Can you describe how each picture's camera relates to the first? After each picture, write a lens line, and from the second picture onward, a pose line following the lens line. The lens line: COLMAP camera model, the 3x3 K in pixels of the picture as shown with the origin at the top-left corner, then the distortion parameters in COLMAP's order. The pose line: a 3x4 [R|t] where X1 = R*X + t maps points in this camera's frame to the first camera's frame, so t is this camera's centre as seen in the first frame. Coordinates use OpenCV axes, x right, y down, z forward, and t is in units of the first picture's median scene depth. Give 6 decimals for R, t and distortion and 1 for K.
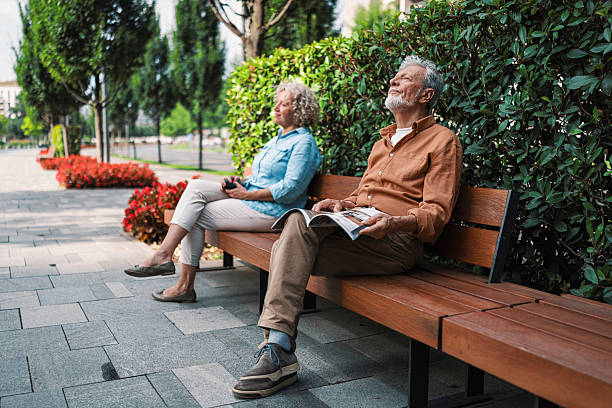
lens RADIAL K [[588.0, 0, 306.0], [0, 588.0, 204.0], [0, 0, 1]] dist [0.000978, -0.017588]
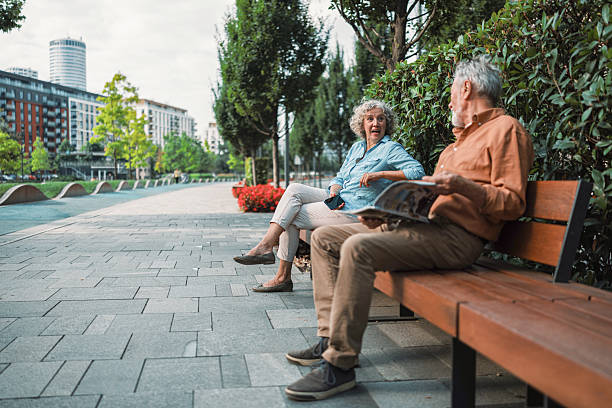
lens RADIAL K [[588.0, 0, 306.0], [0, 588.0, 204.0], [0, 0, 1]] dist [0.000978, -0.017588]
pose [[0.950082, 0.007214, -0.311916, 0.141022], [-0.024462, 0.998378, -0.051418, 0.042462], [0.311039, 0.056481, 0.948717, 0.006871]]
